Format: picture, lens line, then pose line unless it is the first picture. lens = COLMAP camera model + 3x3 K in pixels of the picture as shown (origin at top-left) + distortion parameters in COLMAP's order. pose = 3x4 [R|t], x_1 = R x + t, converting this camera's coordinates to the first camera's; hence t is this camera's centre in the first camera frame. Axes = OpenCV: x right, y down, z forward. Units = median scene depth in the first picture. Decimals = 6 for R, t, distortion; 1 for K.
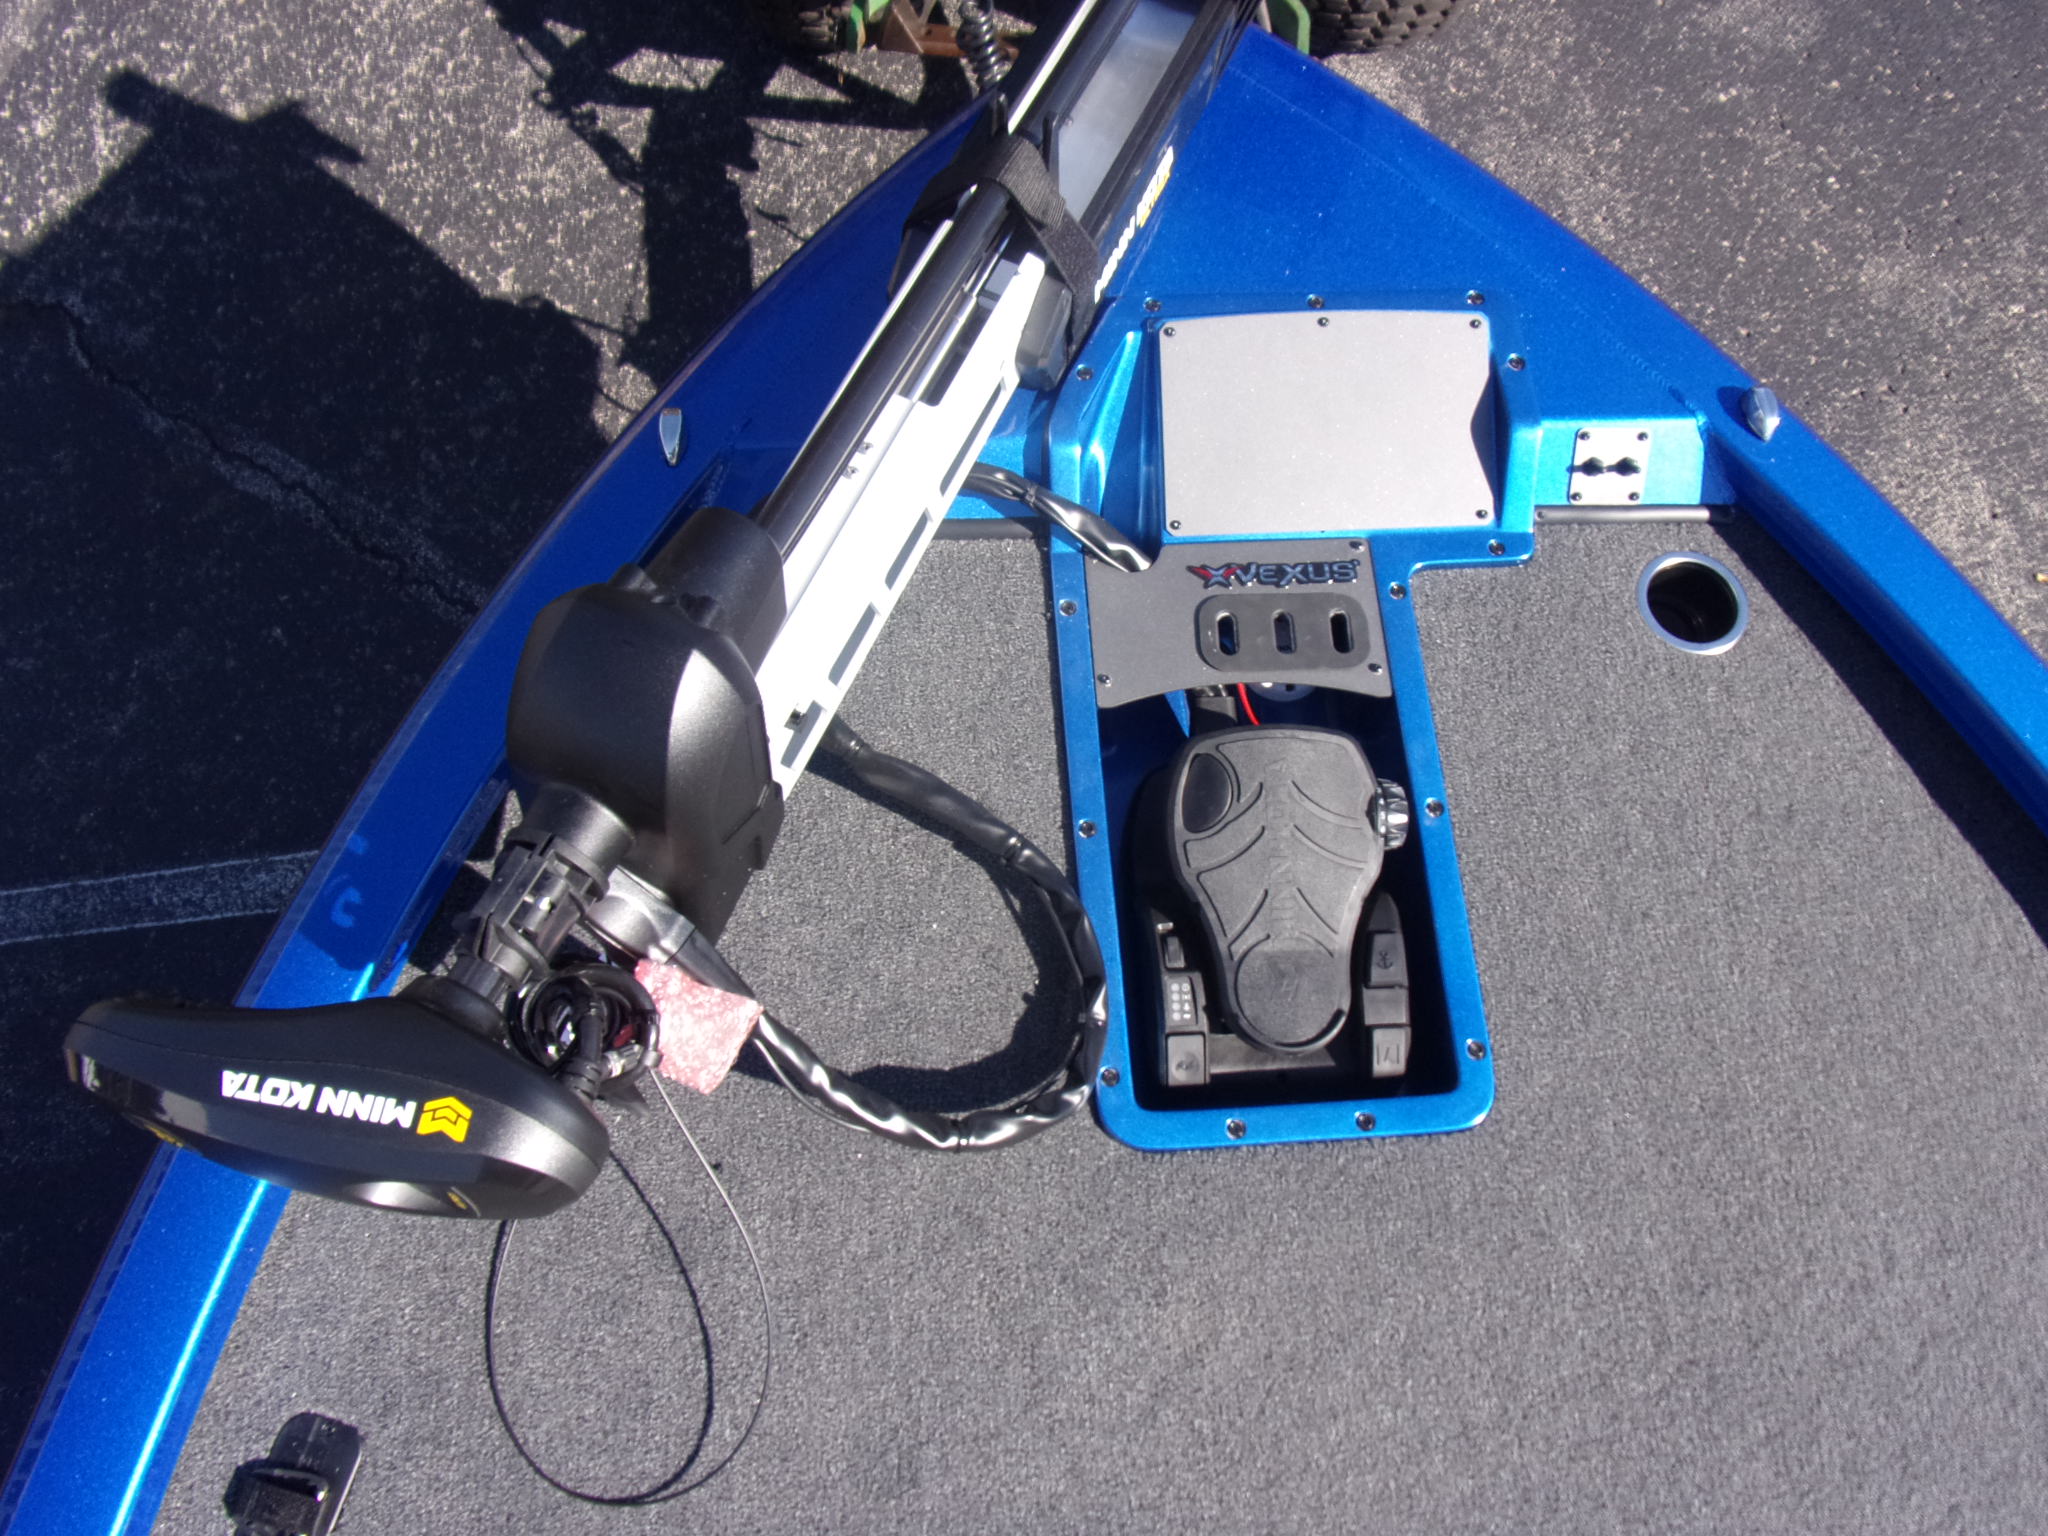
lens RADIAL K [[1574.6, 0, 1024.0], [0, 1574.6, 768.0], [0, 0, 1]] dist [-0.007116, 0.002149]
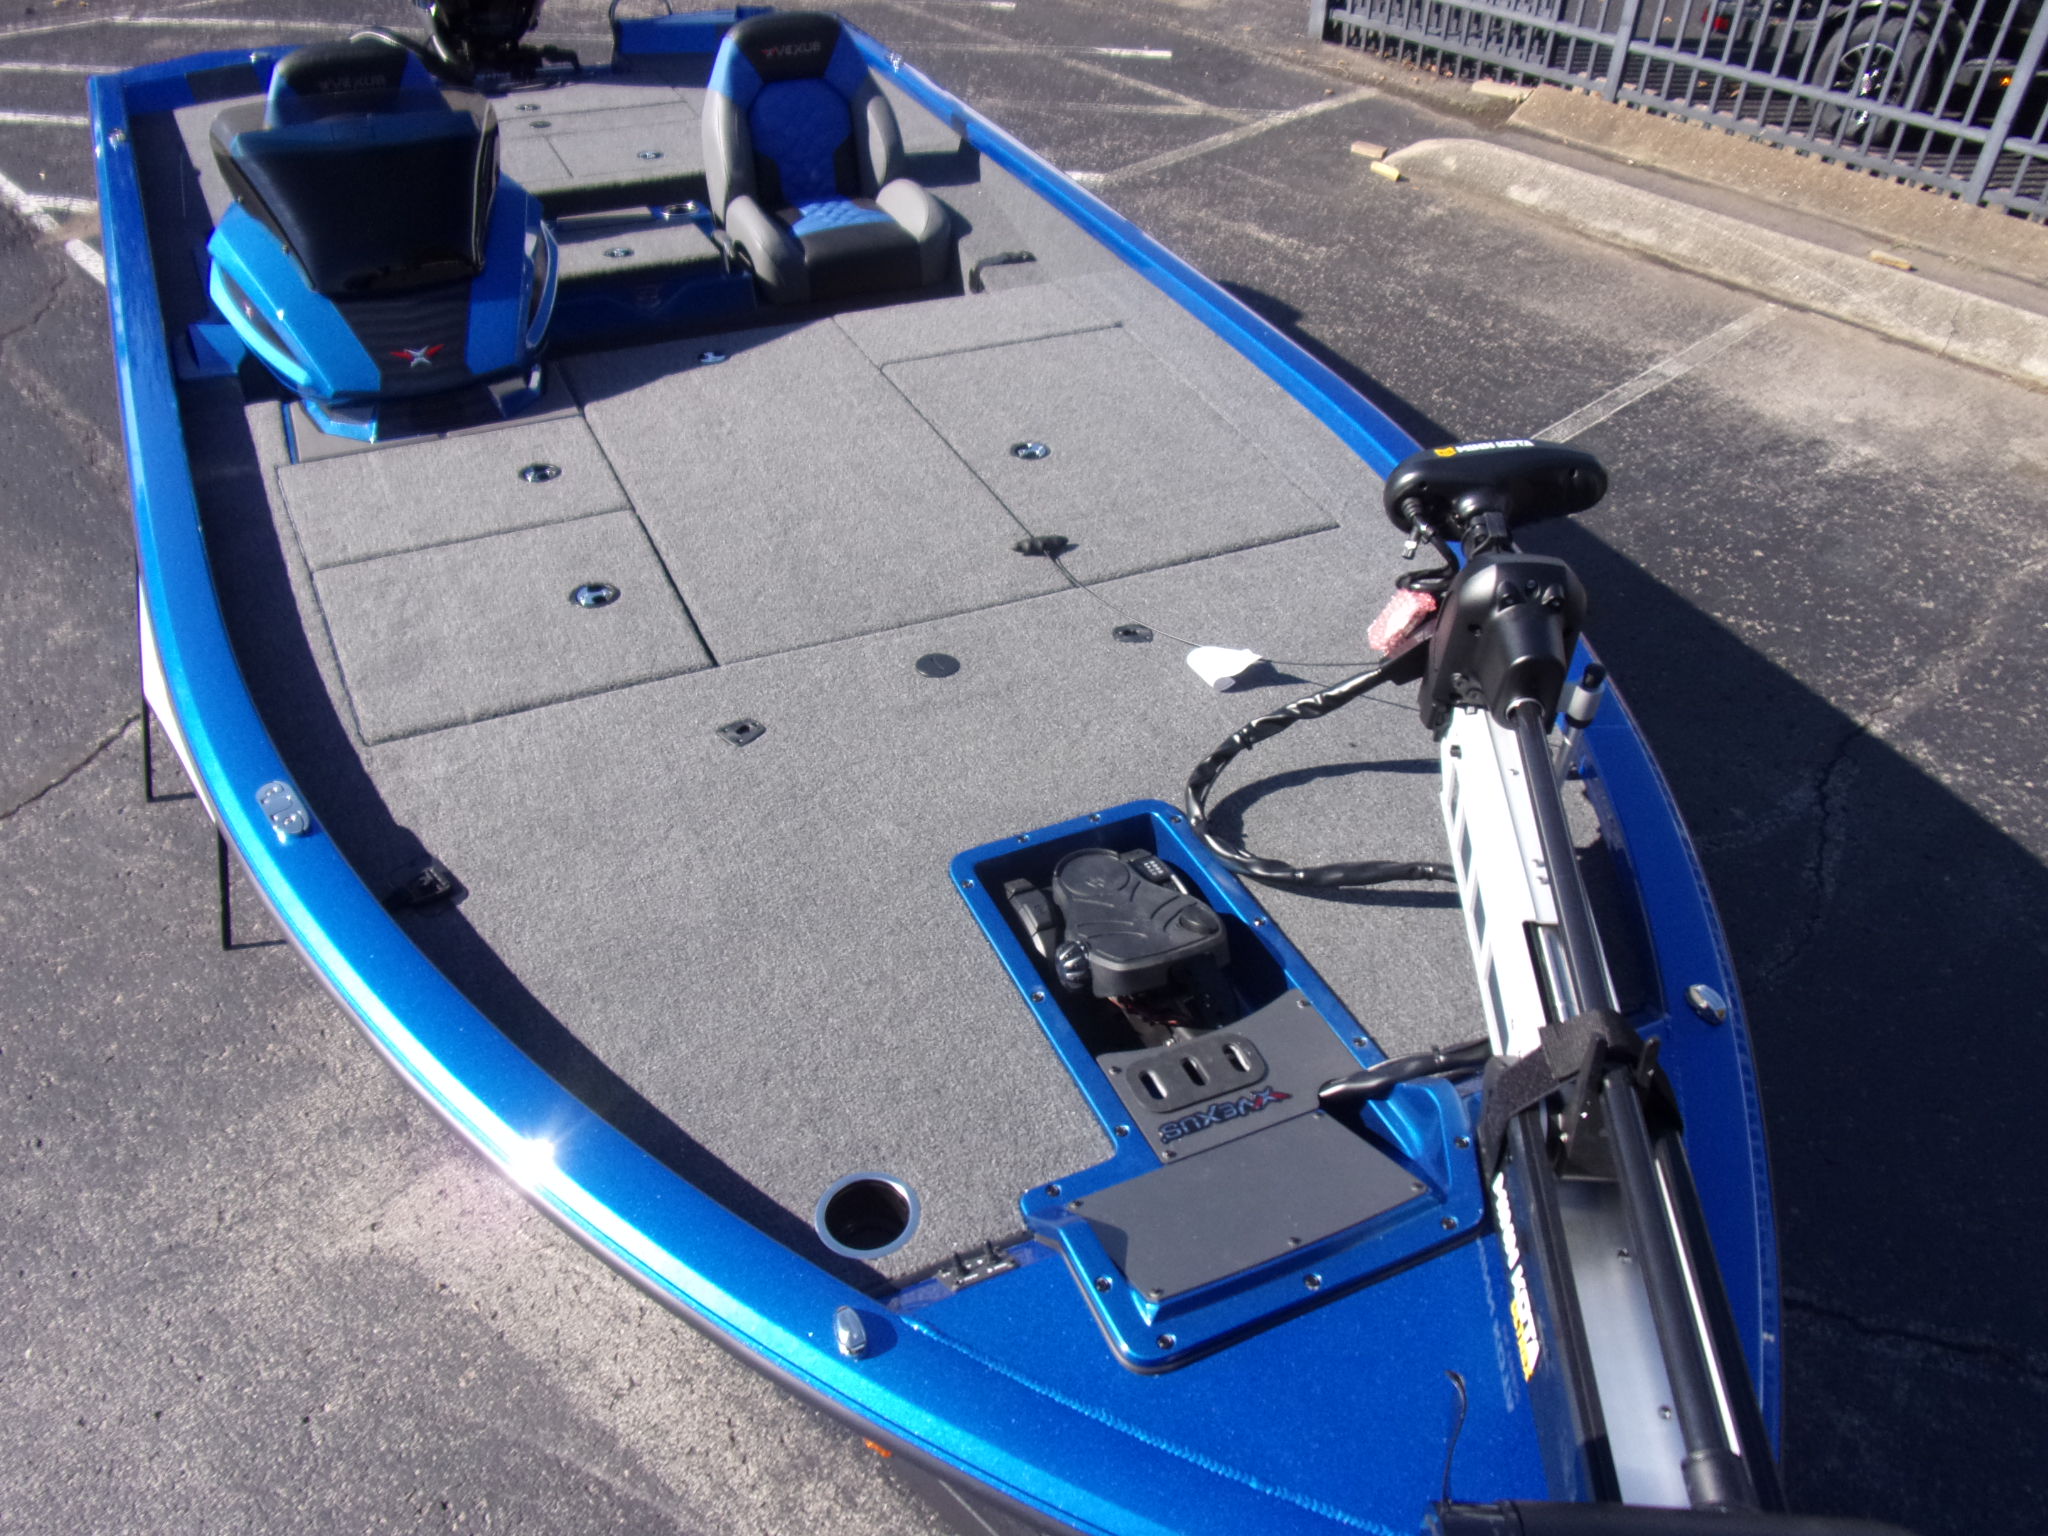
lens RADIAL K [[1574.6, 0, 1024.0], [0, 1574.6, 768.0], [0, 0, 1]] dist [-0.007116, 0.002149]
pose [[-0.928737, 0.226750, -0.293314, 0.598615], [-0.352970, -0.298800, 0.886640, -1.060386], [0.113403, 0.926986, 0.357542, 0.338353]]
